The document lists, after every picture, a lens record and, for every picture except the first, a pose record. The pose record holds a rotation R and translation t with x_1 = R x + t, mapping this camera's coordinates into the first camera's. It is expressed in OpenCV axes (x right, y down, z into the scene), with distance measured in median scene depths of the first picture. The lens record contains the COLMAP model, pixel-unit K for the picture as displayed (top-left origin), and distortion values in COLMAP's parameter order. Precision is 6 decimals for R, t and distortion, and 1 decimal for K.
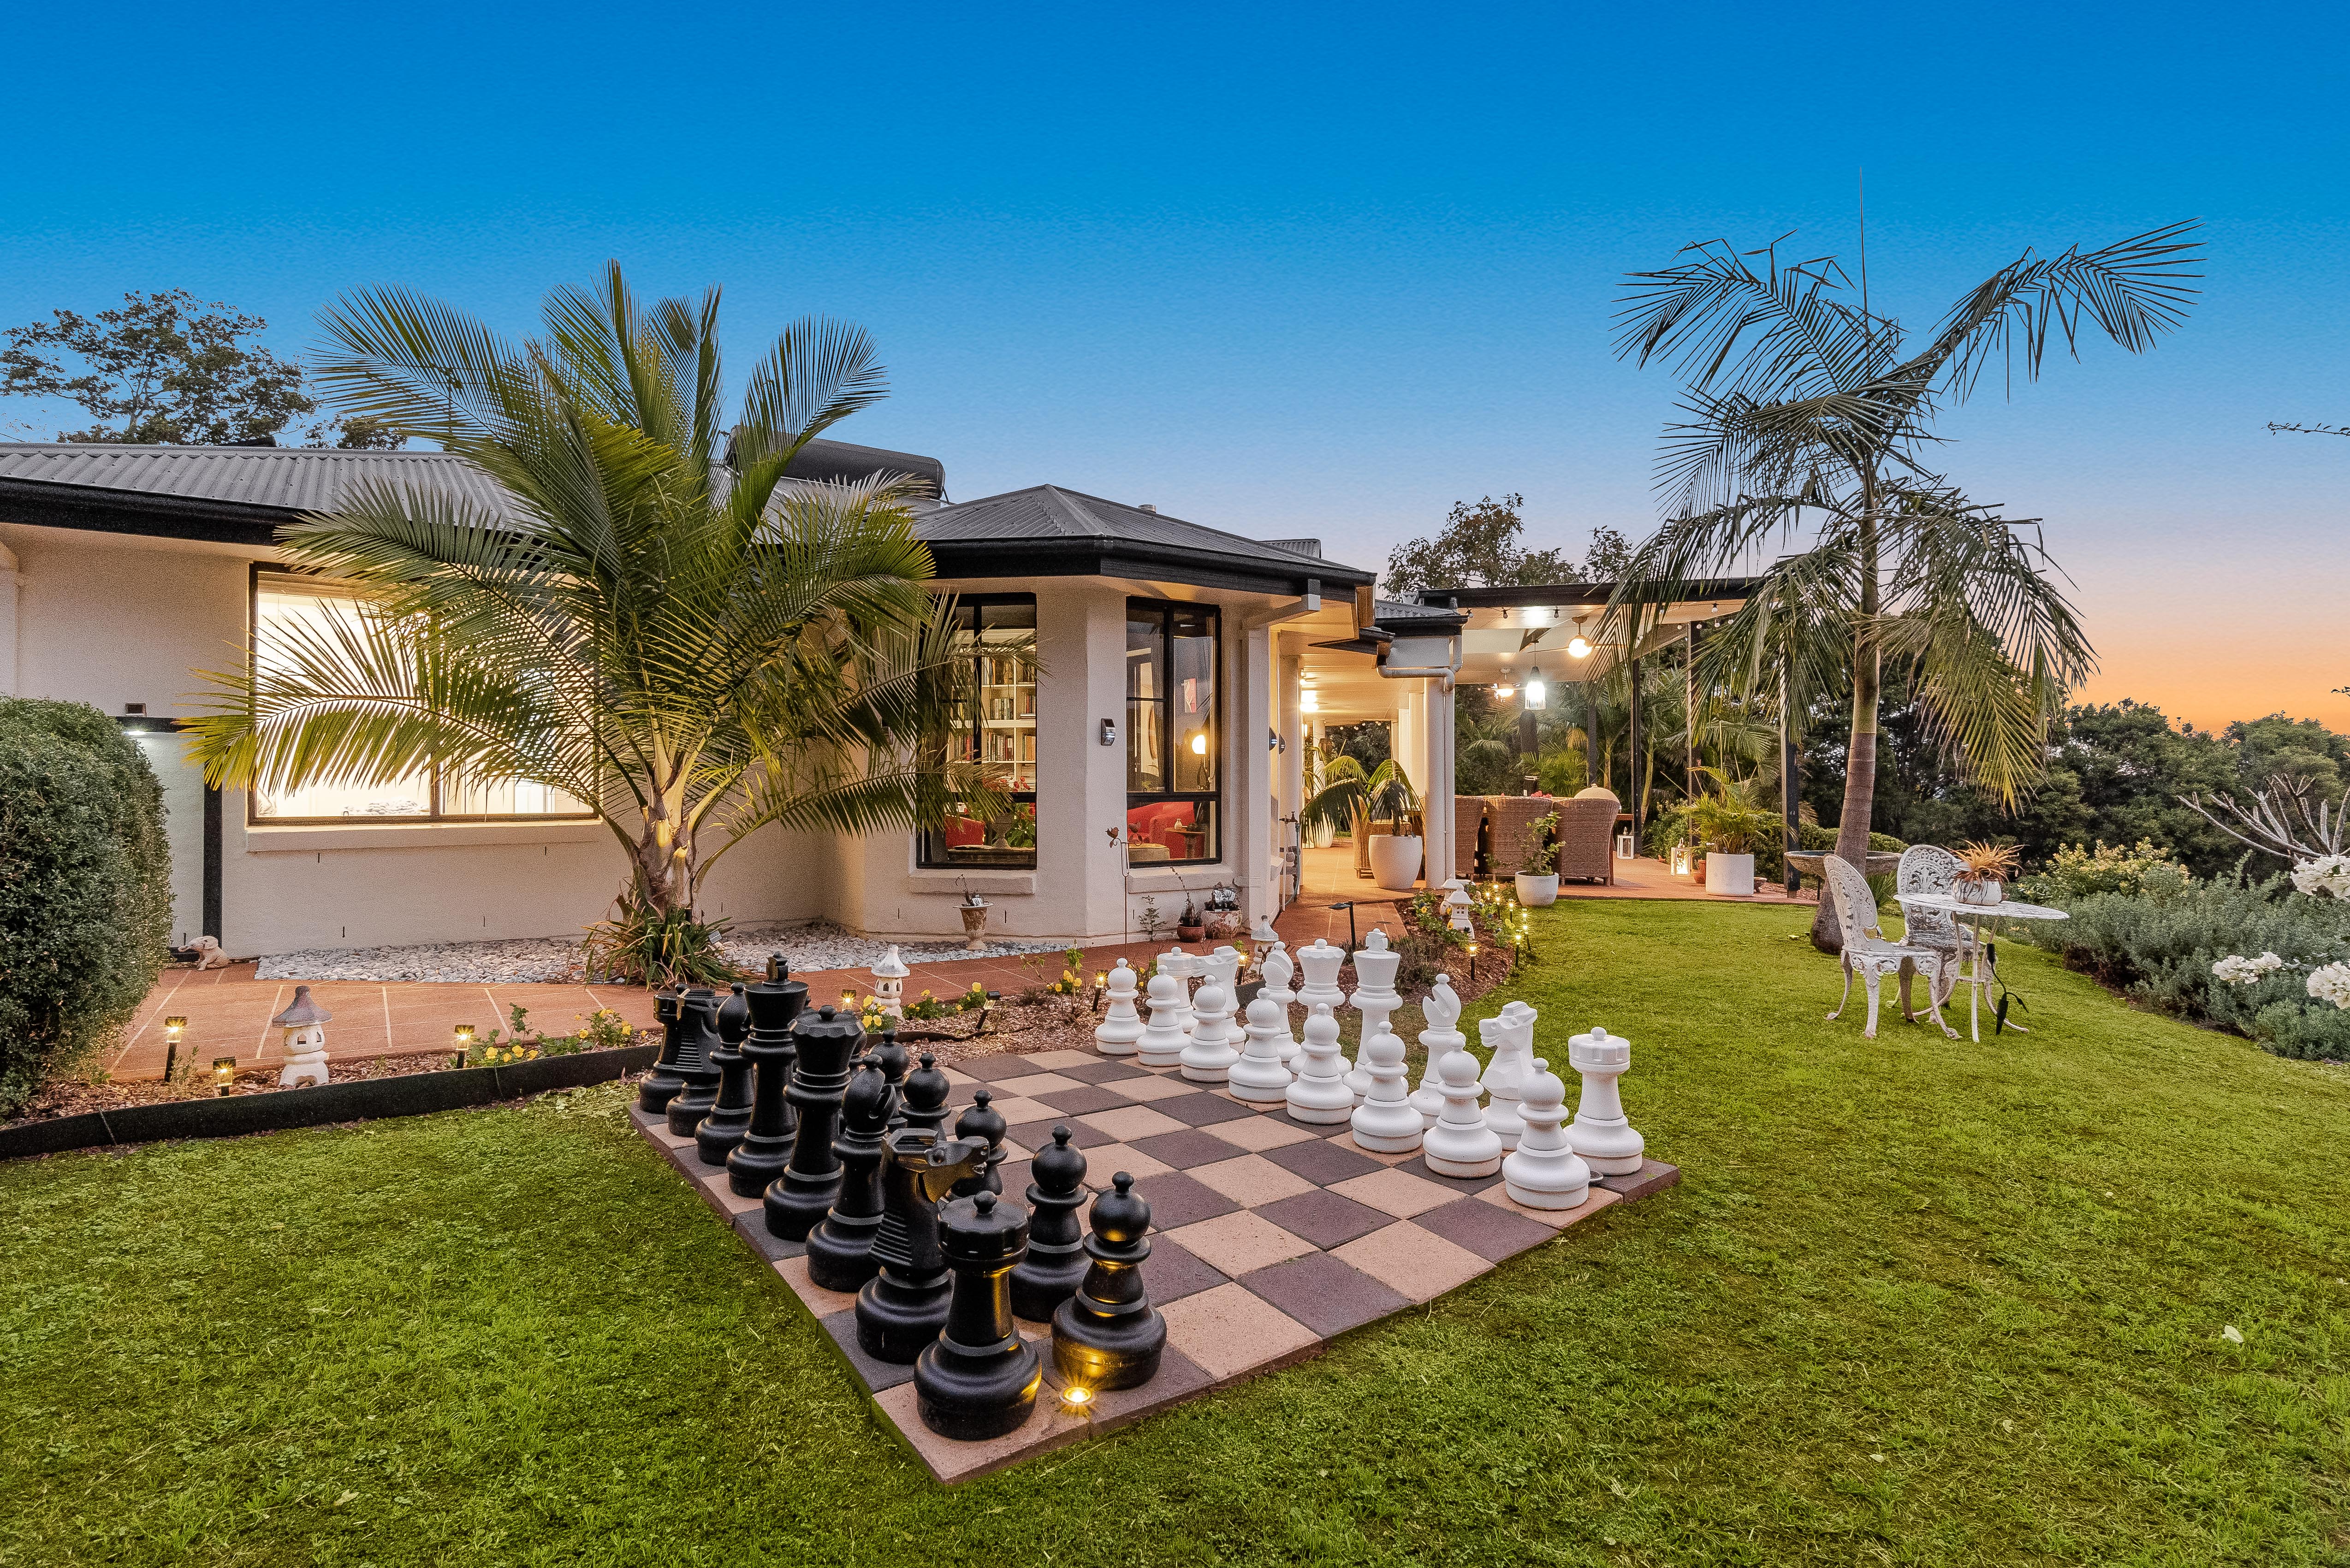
lens RADIAL K [[1162.9, 0, 1175.0], [0, 1162.9, 784.0], [0, 0, 1]] dist [0.000202, -0.000850]
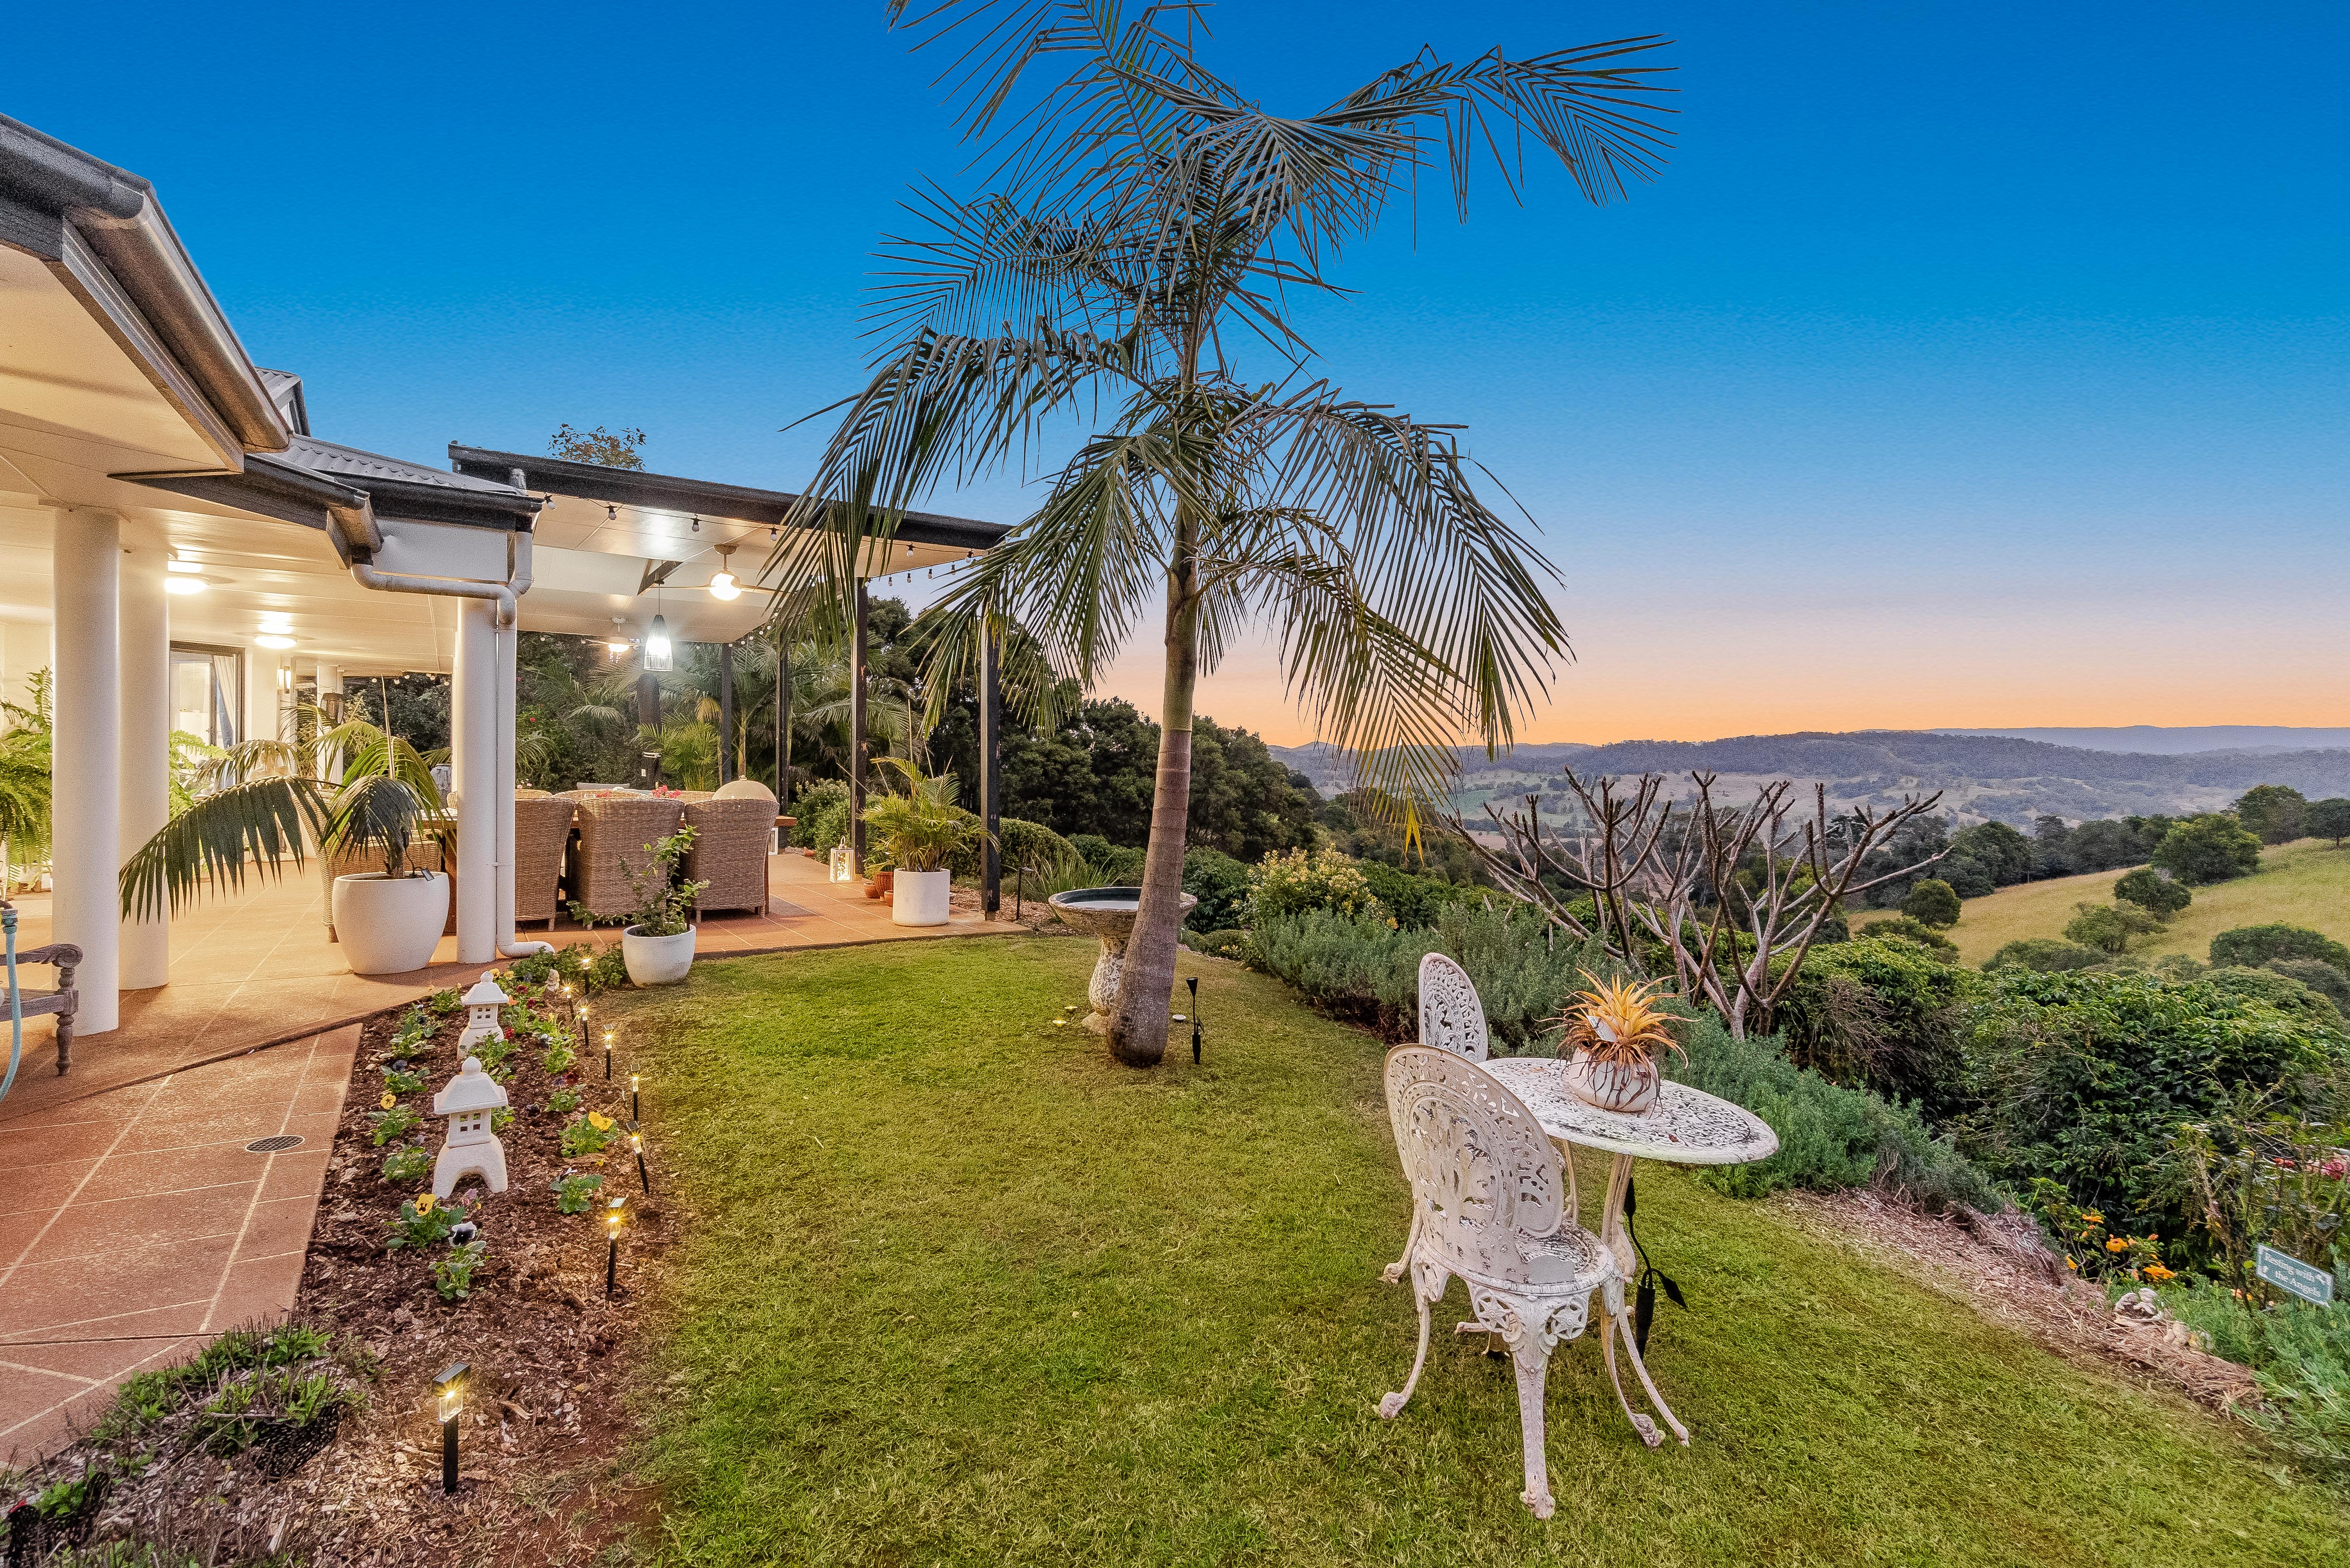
lens RADIAL K [[1060.3, 0, 1169.9], [0, 1060.3, 764.8], [0, 0, 1]] dist [-0.003349, -0.000053]
pose [[0.729595, 0.008893, 0.683821, 0.100538], [-0.018290, 0.999812, 0.006511, -0.015931], [-0.683635, -0.017257, 0.729620, 0.330280]]
